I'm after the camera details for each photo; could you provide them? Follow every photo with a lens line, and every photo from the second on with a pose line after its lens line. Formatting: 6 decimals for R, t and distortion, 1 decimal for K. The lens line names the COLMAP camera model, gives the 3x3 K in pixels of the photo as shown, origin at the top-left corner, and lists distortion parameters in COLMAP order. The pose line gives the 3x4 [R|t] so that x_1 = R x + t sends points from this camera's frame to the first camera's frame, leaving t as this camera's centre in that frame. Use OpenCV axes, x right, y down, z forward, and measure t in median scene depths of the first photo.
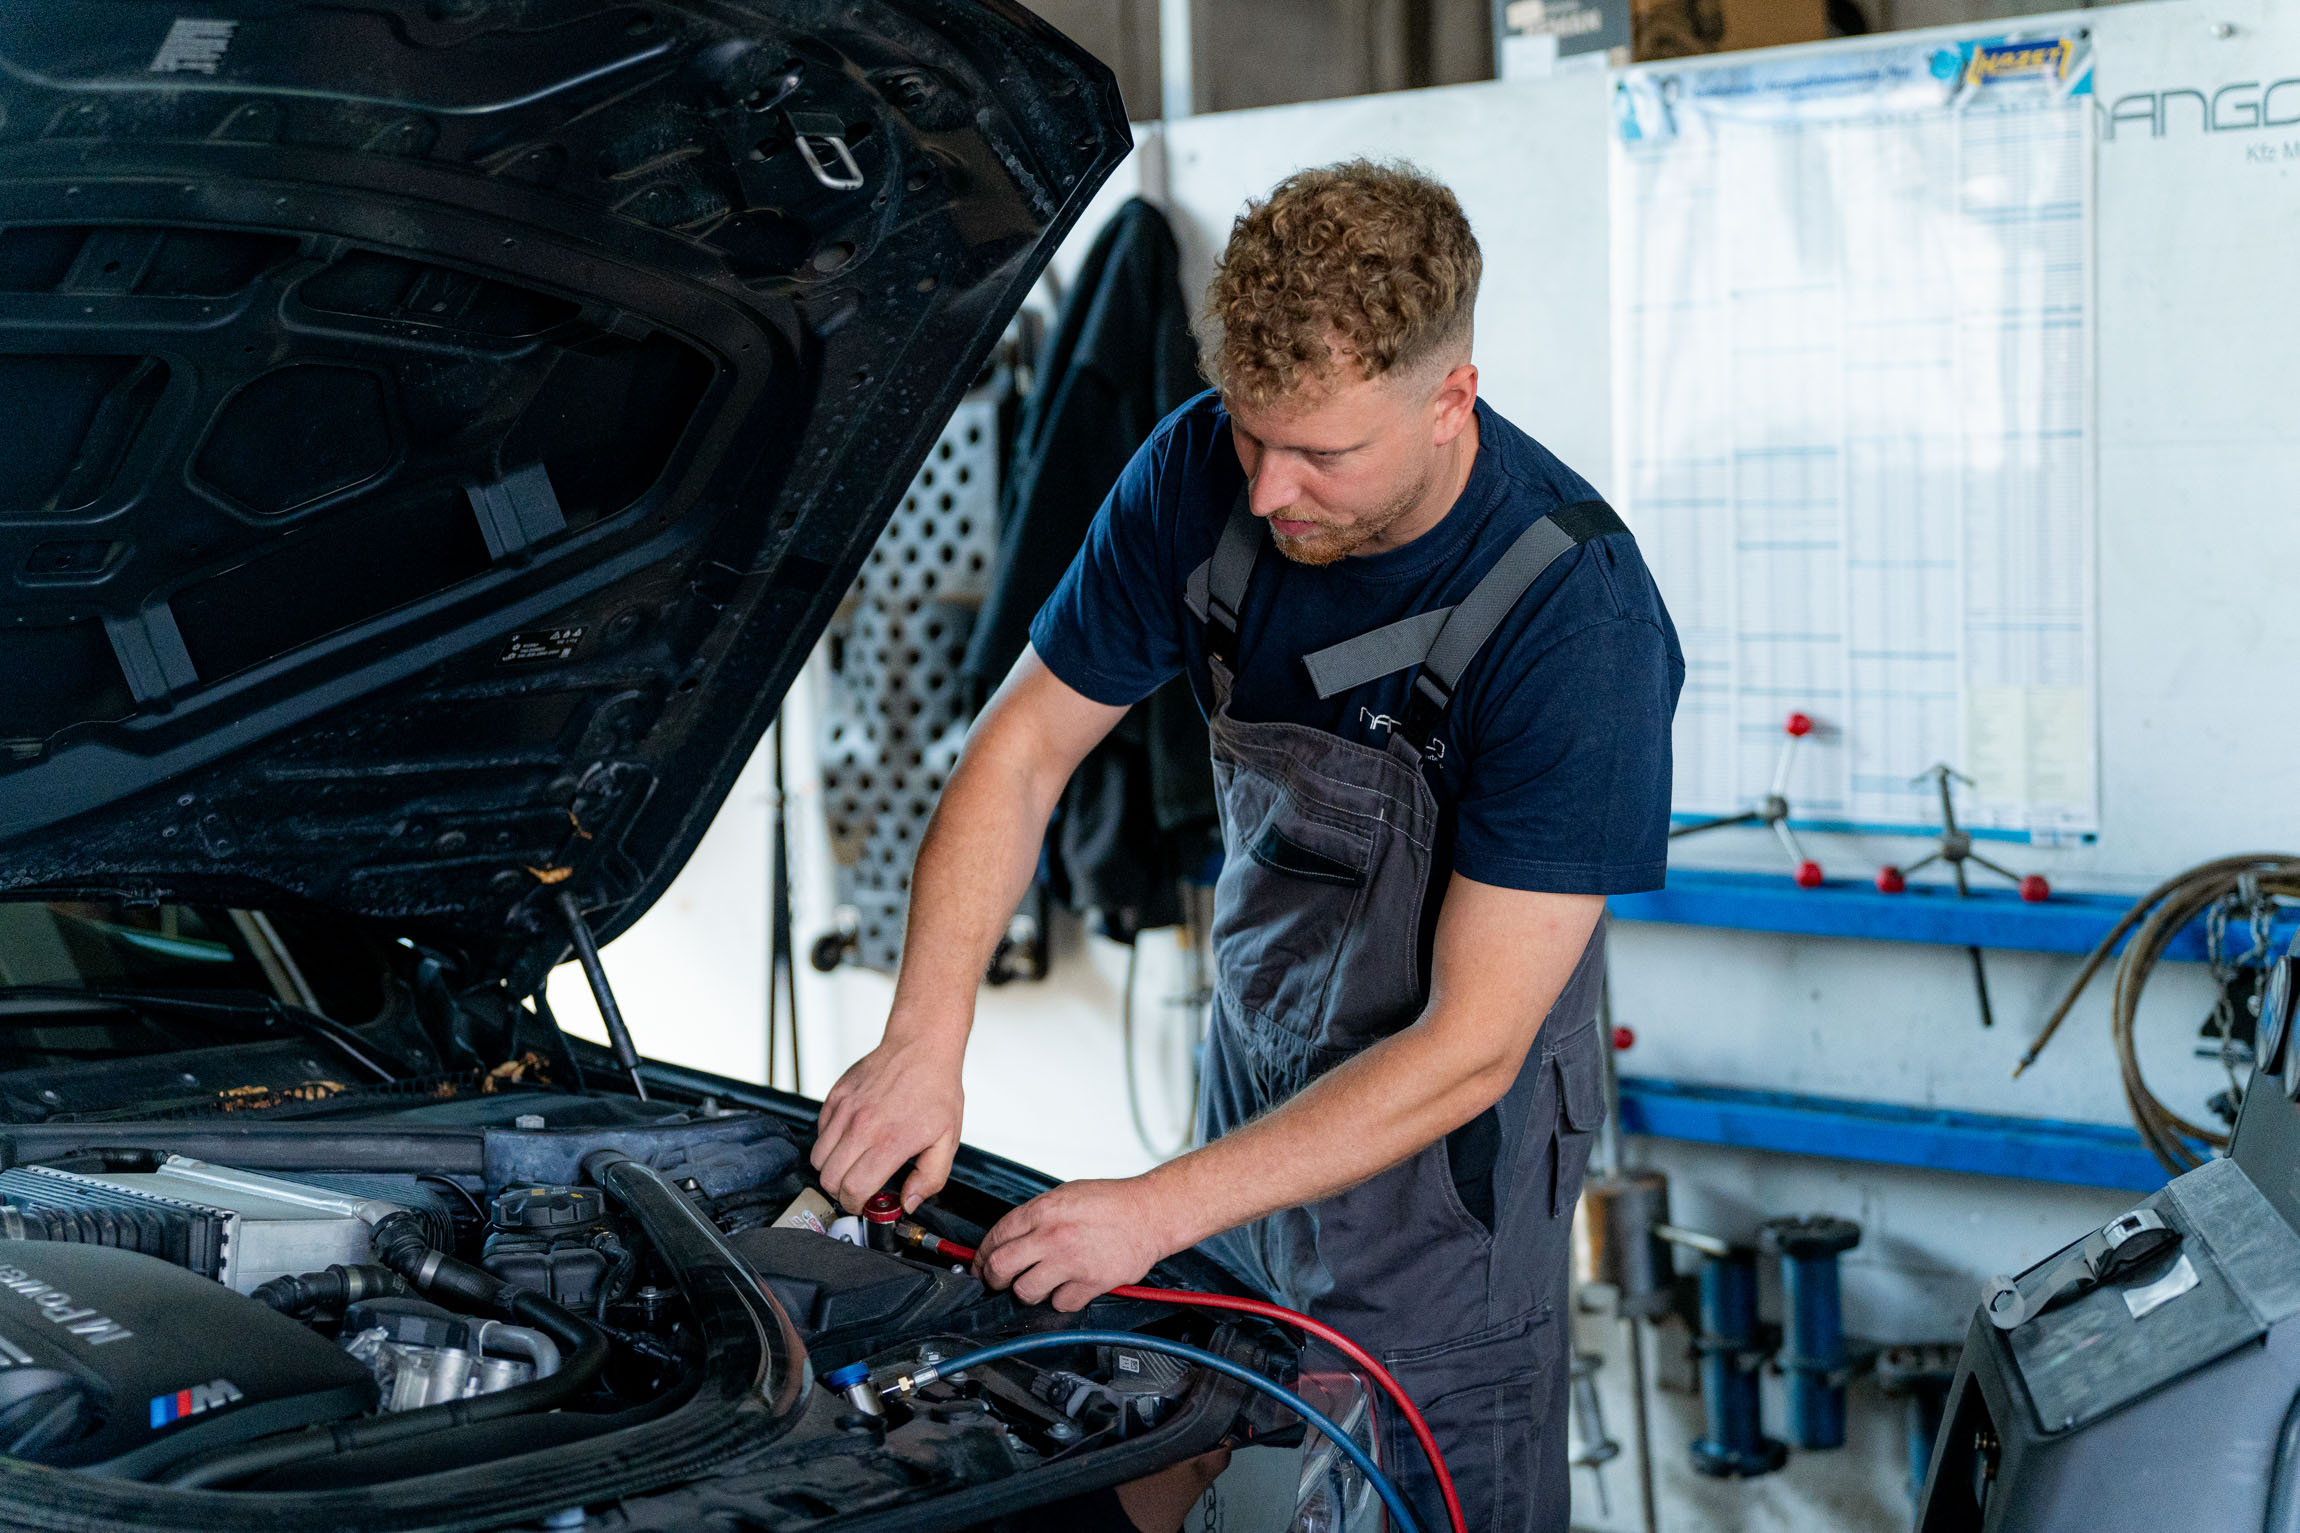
lens RADIAL K [[3954.5, 0, 1150.0], [0, 3954.5, 766.5], [0, 0, 1]] dist [-0.010092, -0.057446]
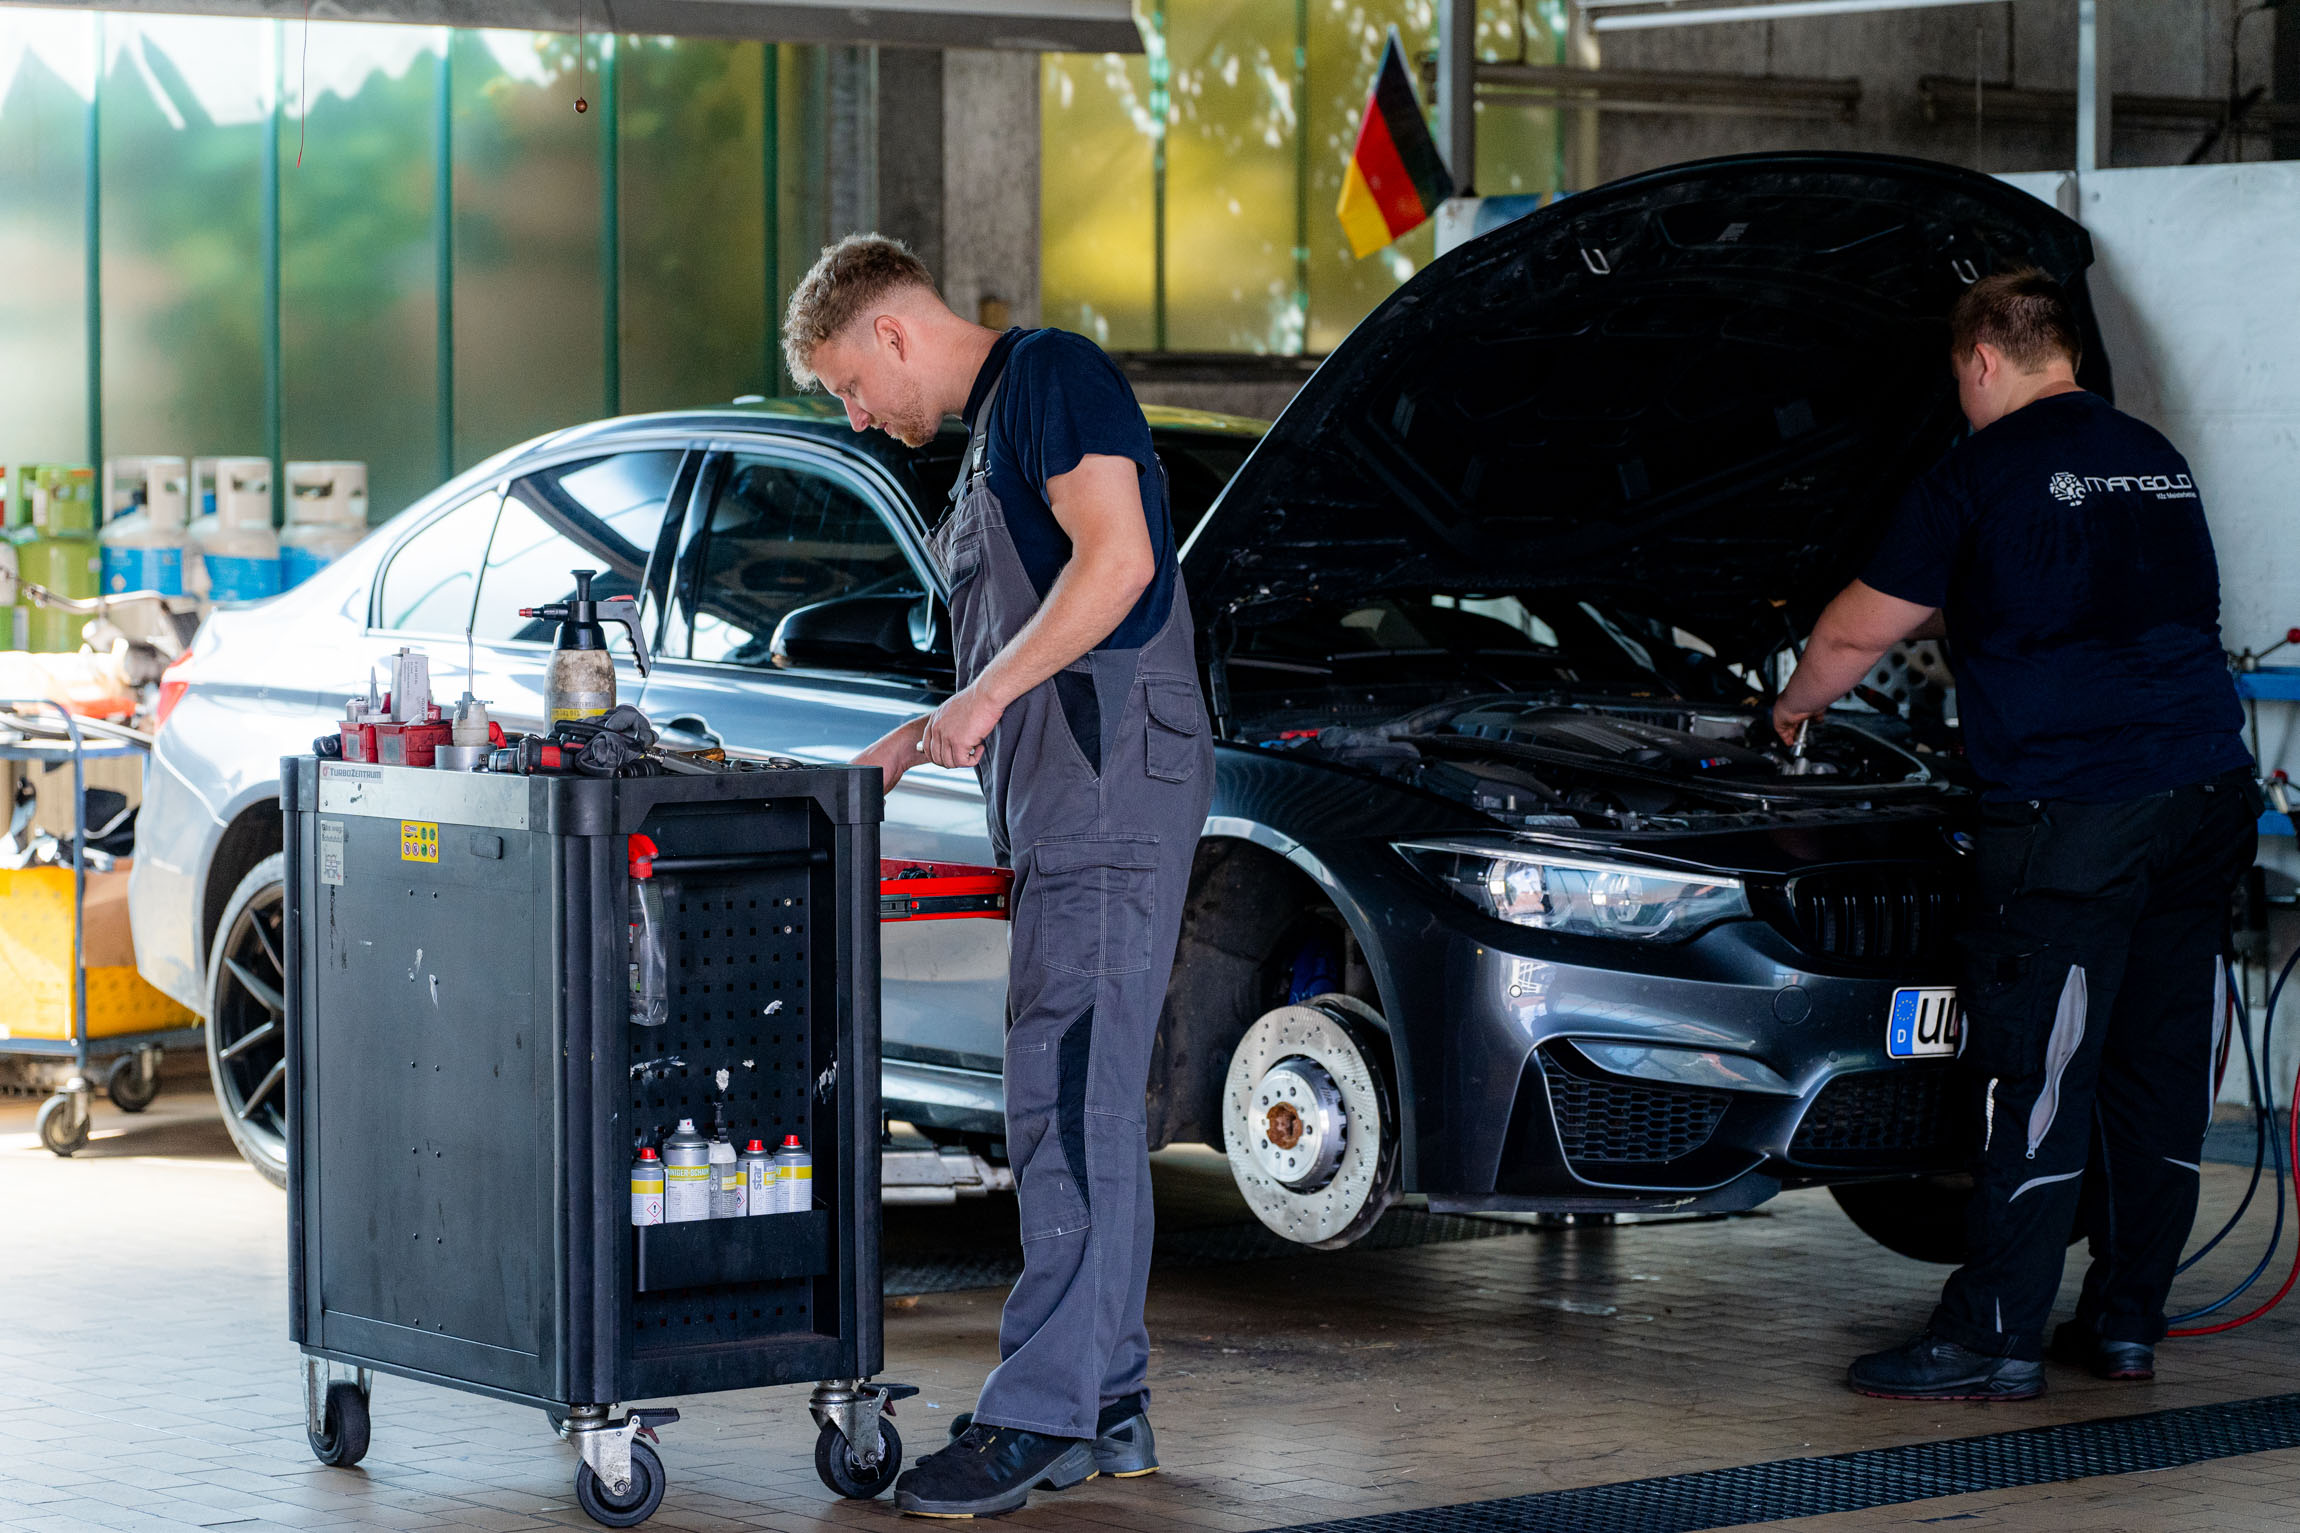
lens RADIAL K [[6266.5, 0, 1150.0], [0, 6266.5, 766.5], [0, 0, 1]] dist [0.068850, 0.628494]
pose [[0.992471, 0.030664, -0.118579, -0.108704], [-0.032690, 0.999350, -0.015181, 0.207620], [0.118037, 0.018943, 0.992829, -2.688139]]
